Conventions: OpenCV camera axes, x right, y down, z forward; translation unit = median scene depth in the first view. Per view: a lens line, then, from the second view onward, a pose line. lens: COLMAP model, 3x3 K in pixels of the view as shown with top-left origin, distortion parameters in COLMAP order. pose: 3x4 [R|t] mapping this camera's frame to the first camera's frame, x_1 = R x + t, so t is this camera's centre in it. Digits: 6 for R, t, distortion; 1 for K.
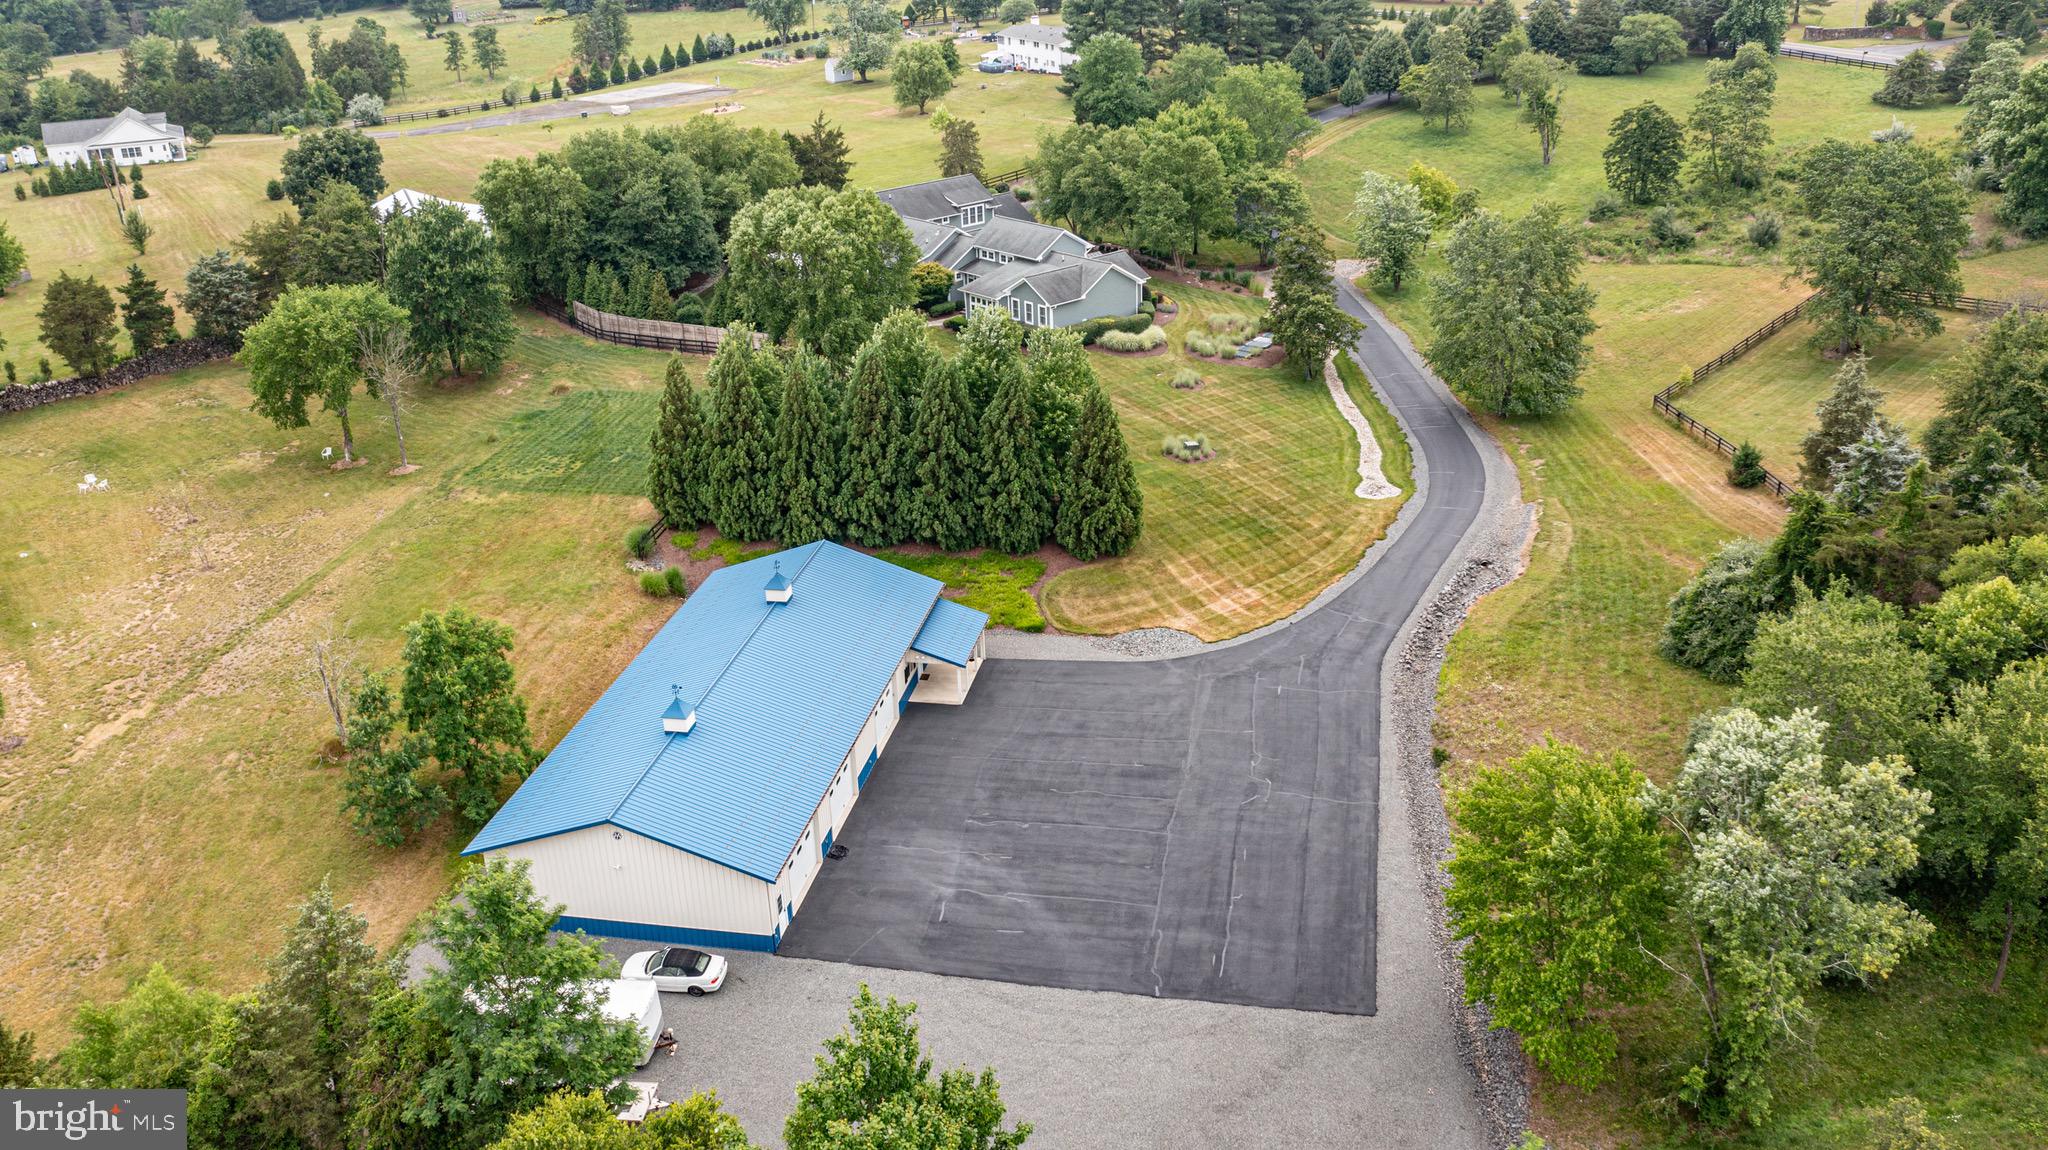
lens RADIAL K [[1673.3, 0, 1016.0], [0, 1673.3, 595.0], [0, 0, 1]] dist [-0.017038, 0.005937]
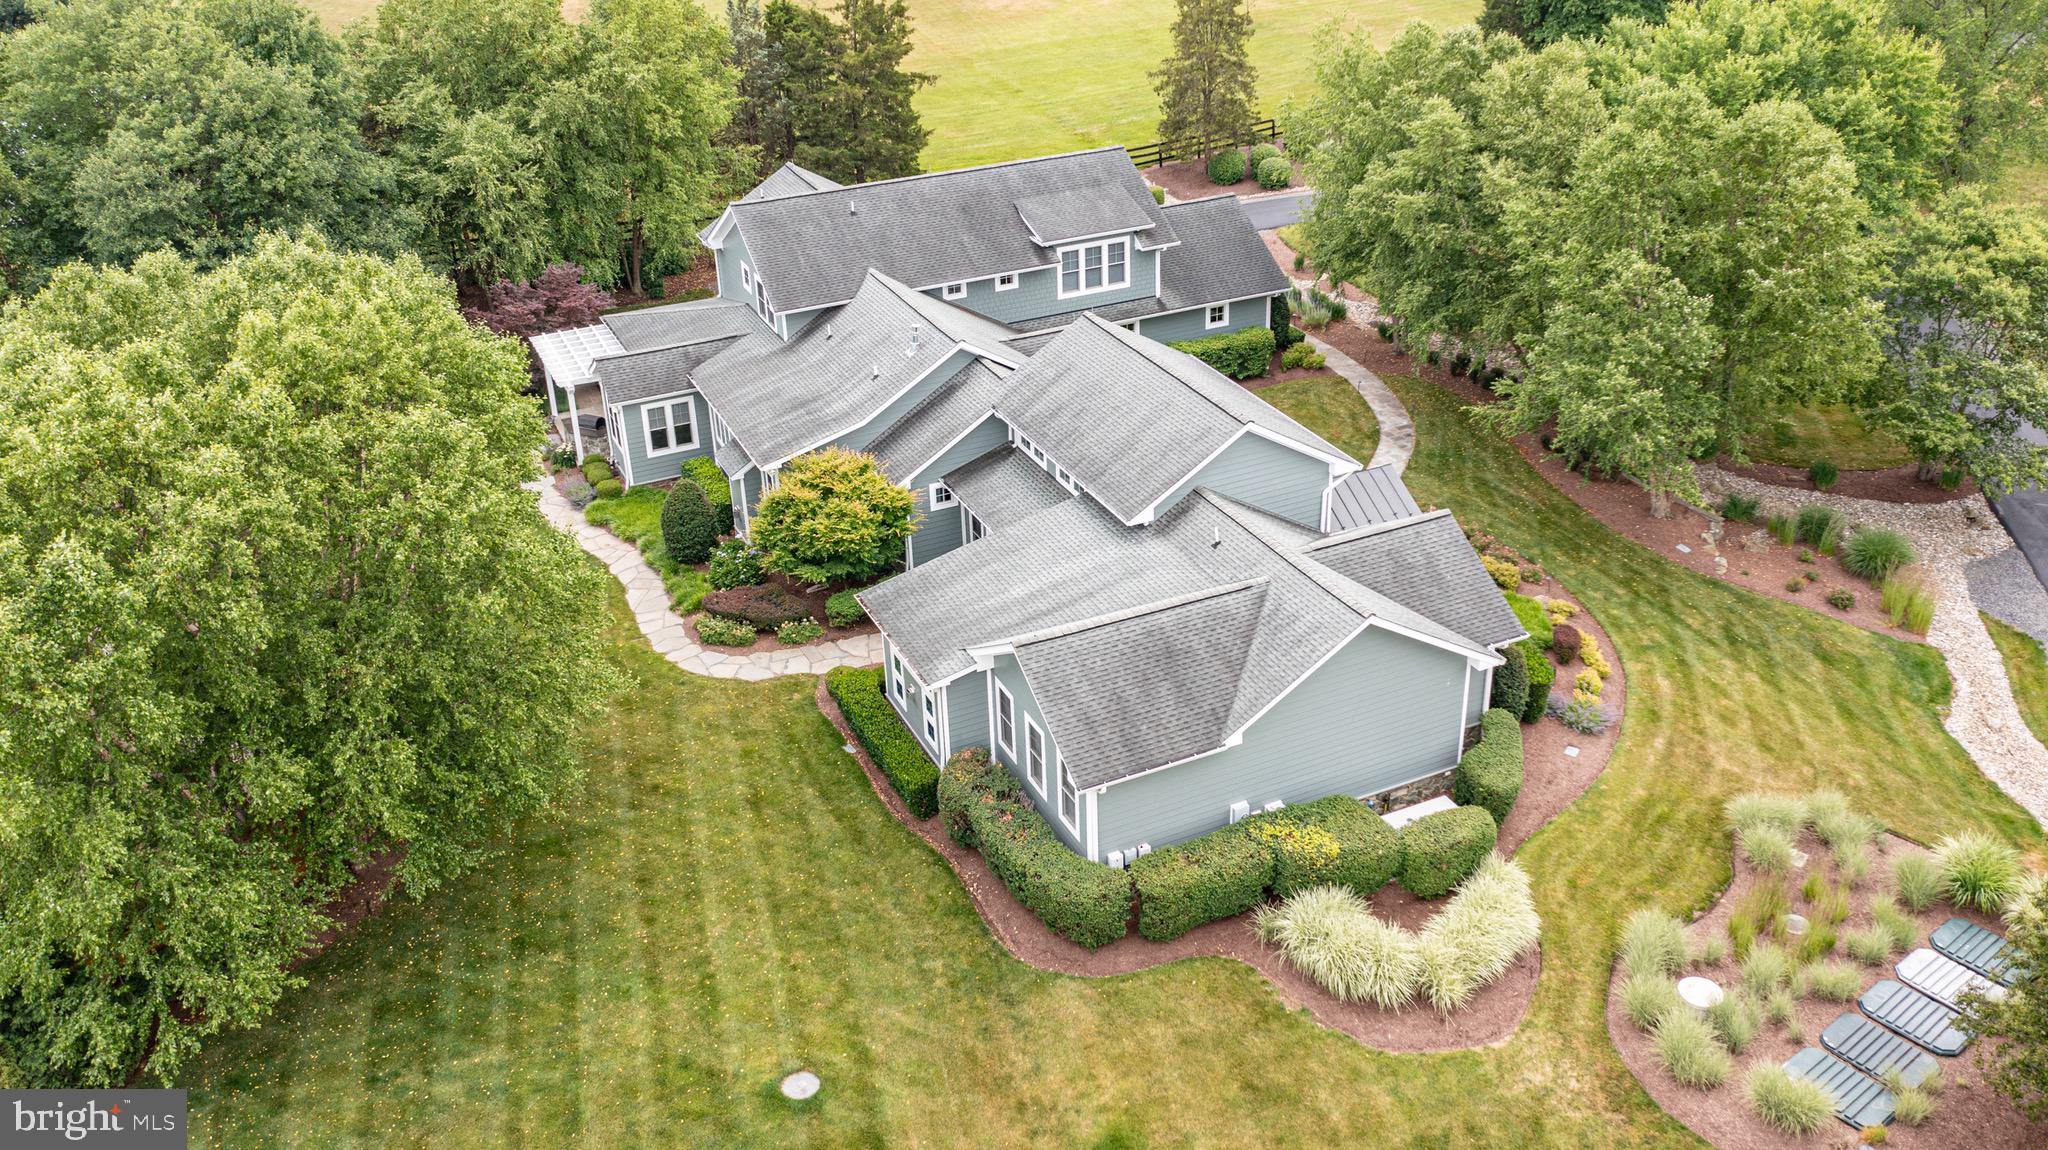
lens RADIAL K [[1679.2, 0, 1043.8], [0, 1679.2, 570.2], [0, 0, 1]] dist [-0.004415, -0.003198]
pose [[0.960570, 0.134258, -0.243473, 0.091085], [-0.114630, 0.989033, 0.093136, -0.283743], [0.253307, -0.061554, 0.965426, 0.929129]]
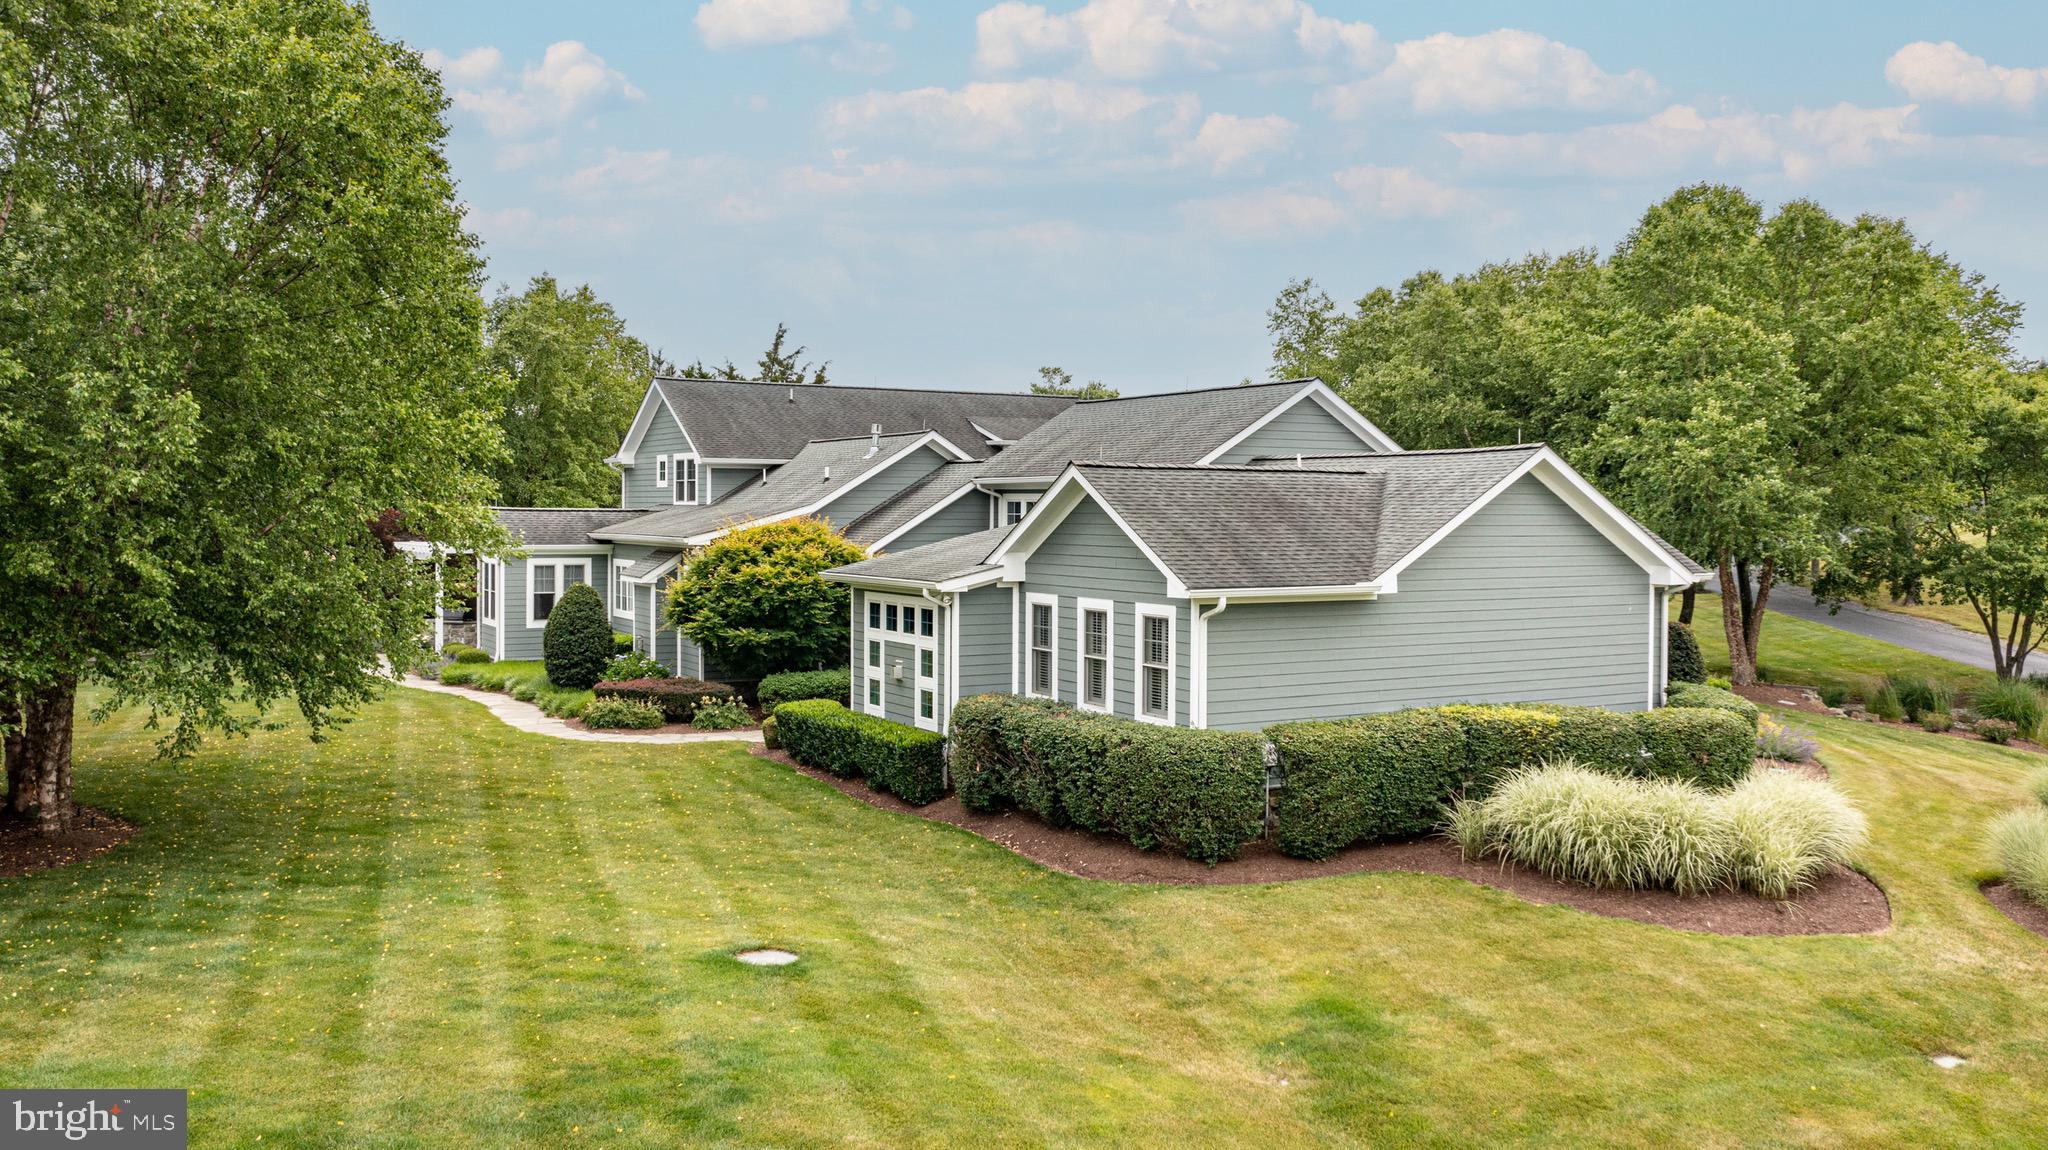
lens RADIAL K [[1634.1, 0, 1024.0], [0, 1634.1, 575.0], [0, 0, 1]] dist [-0.014343, -0.002493]
pose [[0.980493, 0.042723, -0.191853, 0.045019], [-0.111186, 0.925467, -0.362145, -0.136564], [0.162082, 0.376412, 0.912164, 1.038538]]
